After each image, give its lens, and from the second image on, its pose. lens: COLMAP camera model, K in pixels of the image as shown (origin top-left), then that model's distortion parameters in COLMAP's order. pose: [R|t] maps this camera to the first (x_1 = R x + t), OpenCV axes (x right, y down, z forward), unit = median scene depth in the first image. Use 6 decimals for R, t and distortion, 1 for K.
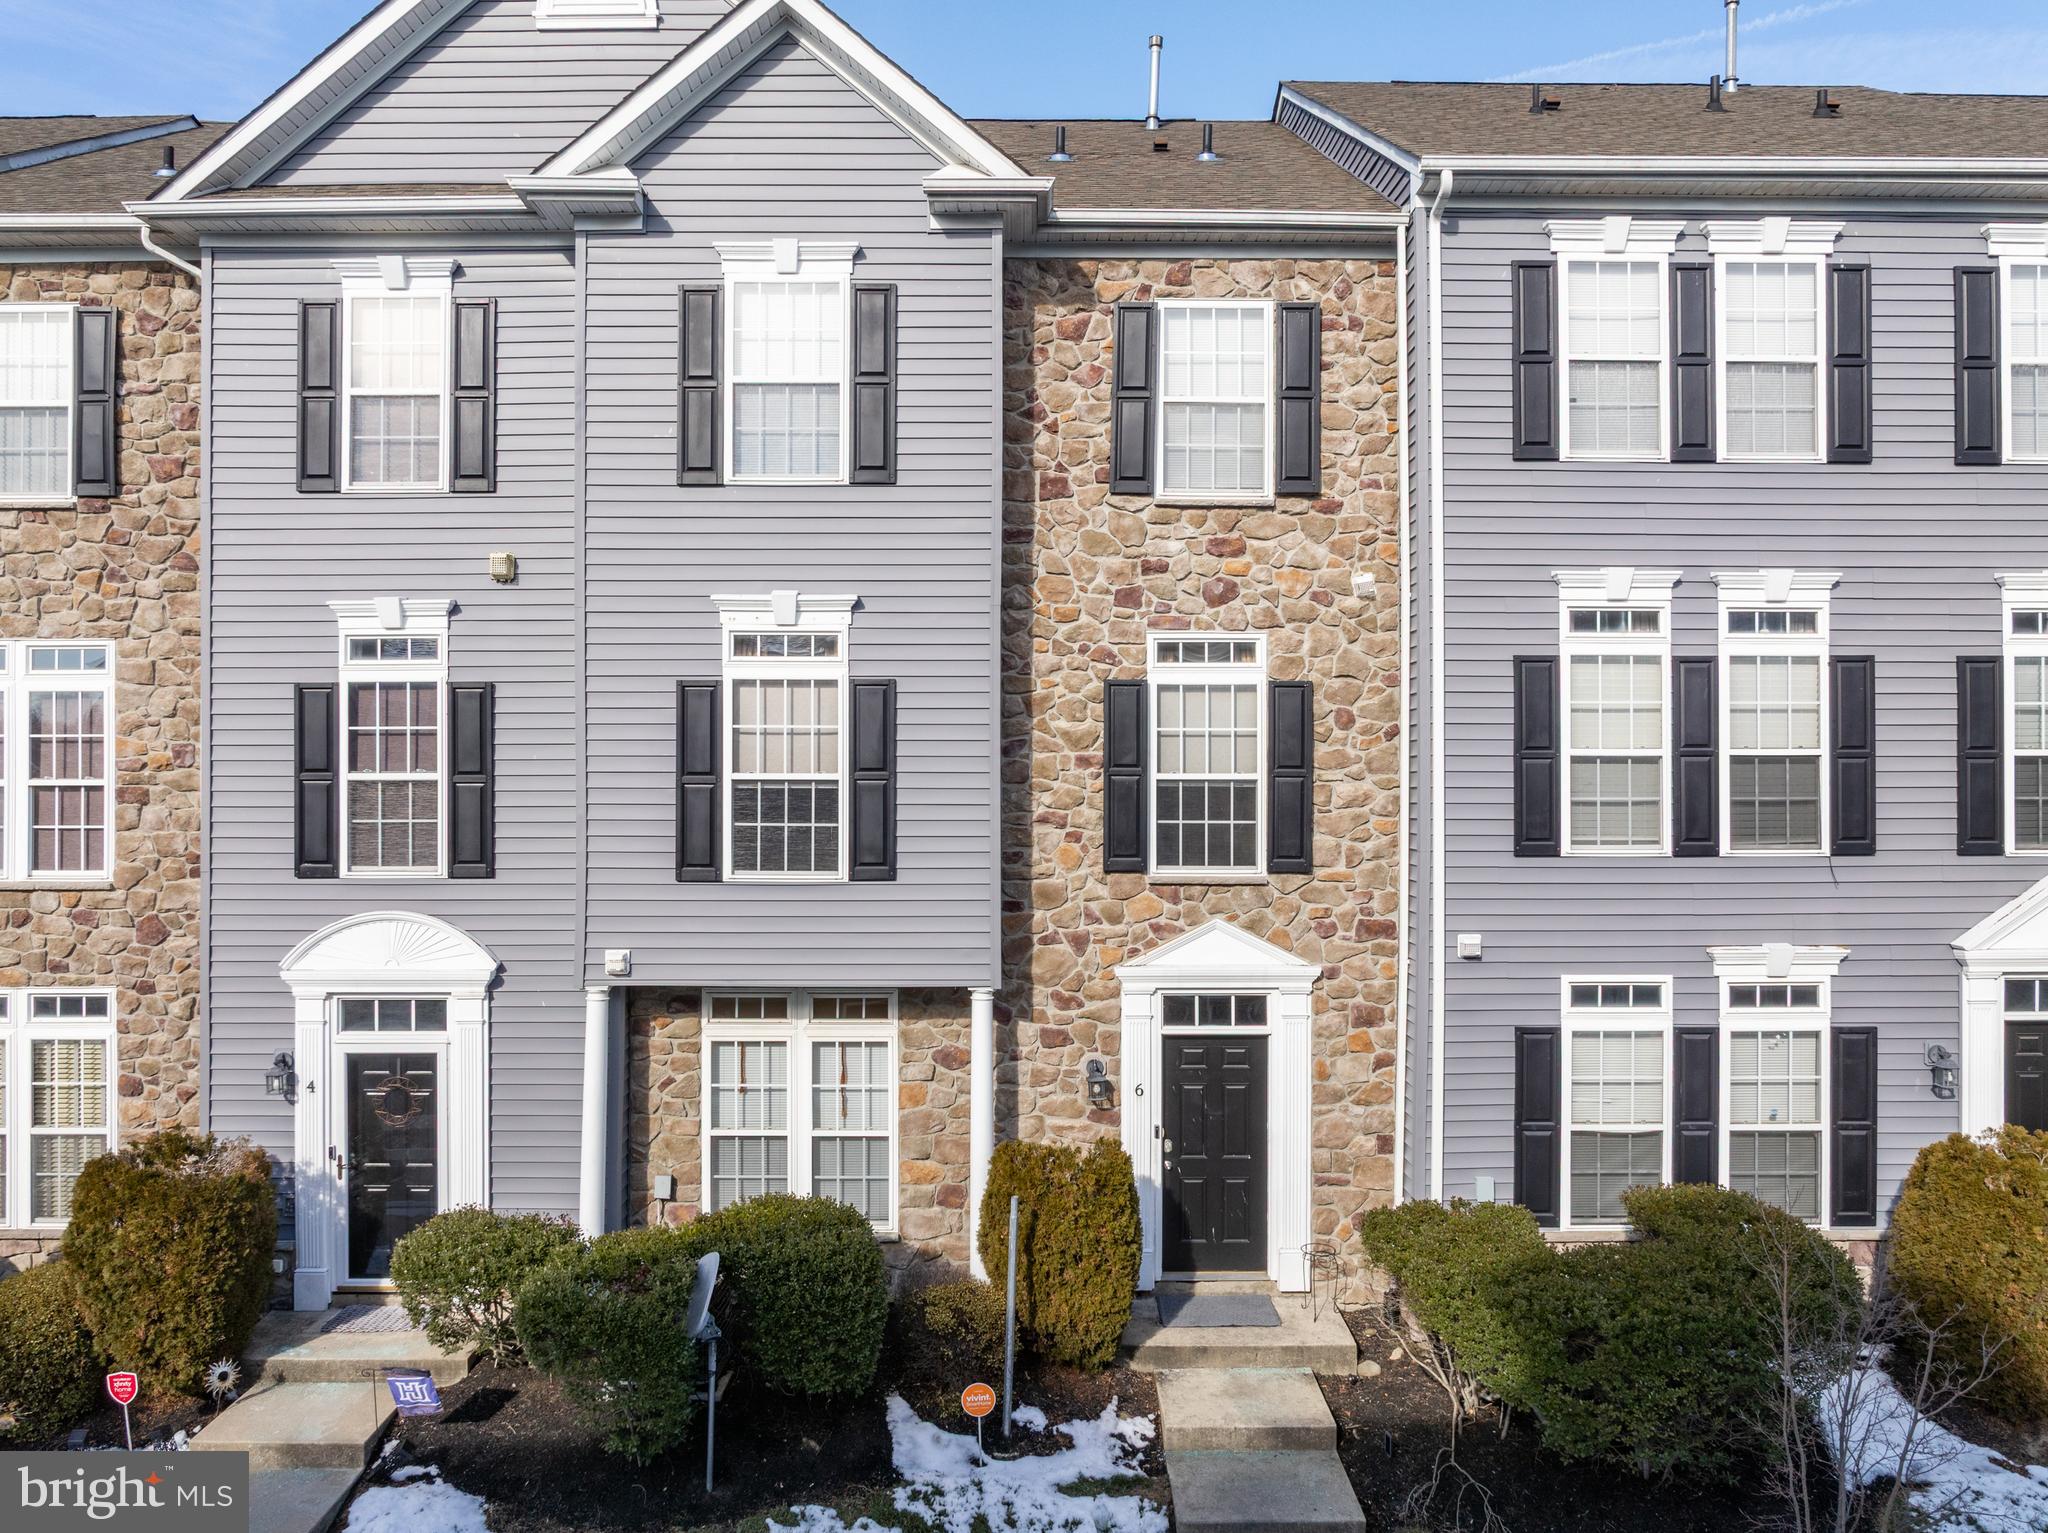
lens RADIAL K [[1445.9, 0, 1026.2], [0, 1445.9, 763.4], [0, 0, 1]] dist [-0.039137, 0.025338]
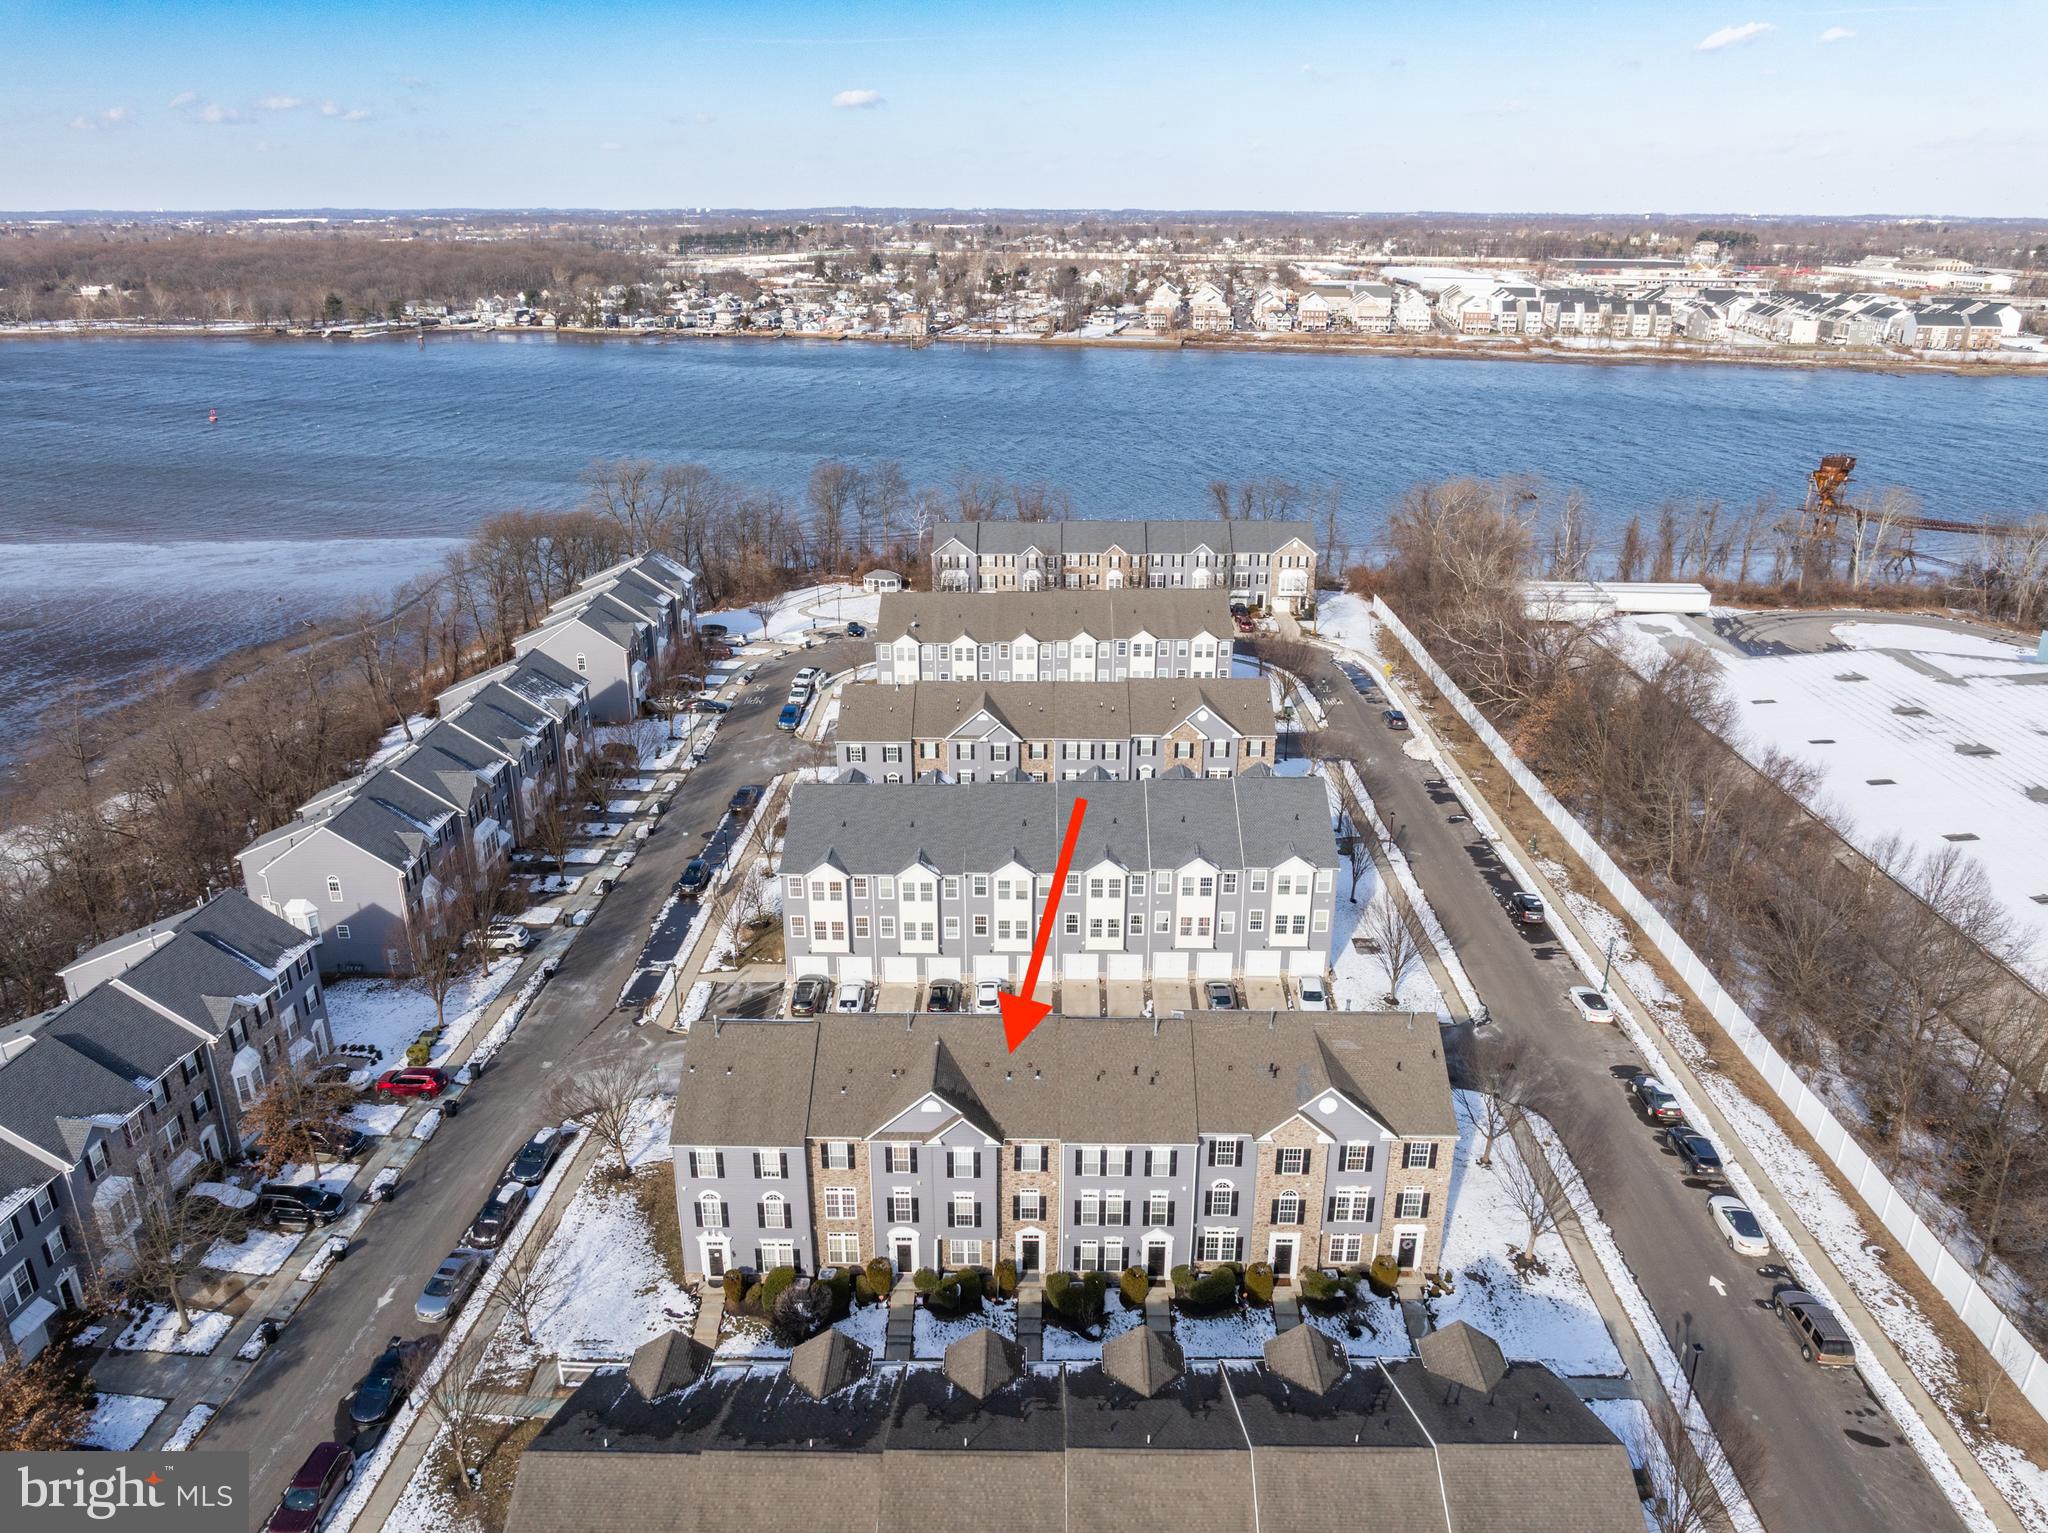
lens RADIAL K [[1445.9, 0, 1021.8], [0, 1445.9, 764.5], [0, 0, 1]] dist [-0.039137, 0.025338]
pose [[0.999820, 0.008665, -0.016892, 0.187856], [-0.002050, 0.933853, 0.357652, -4.208096], [0.018874, -0.357553, 0.933702, -4.355480]]
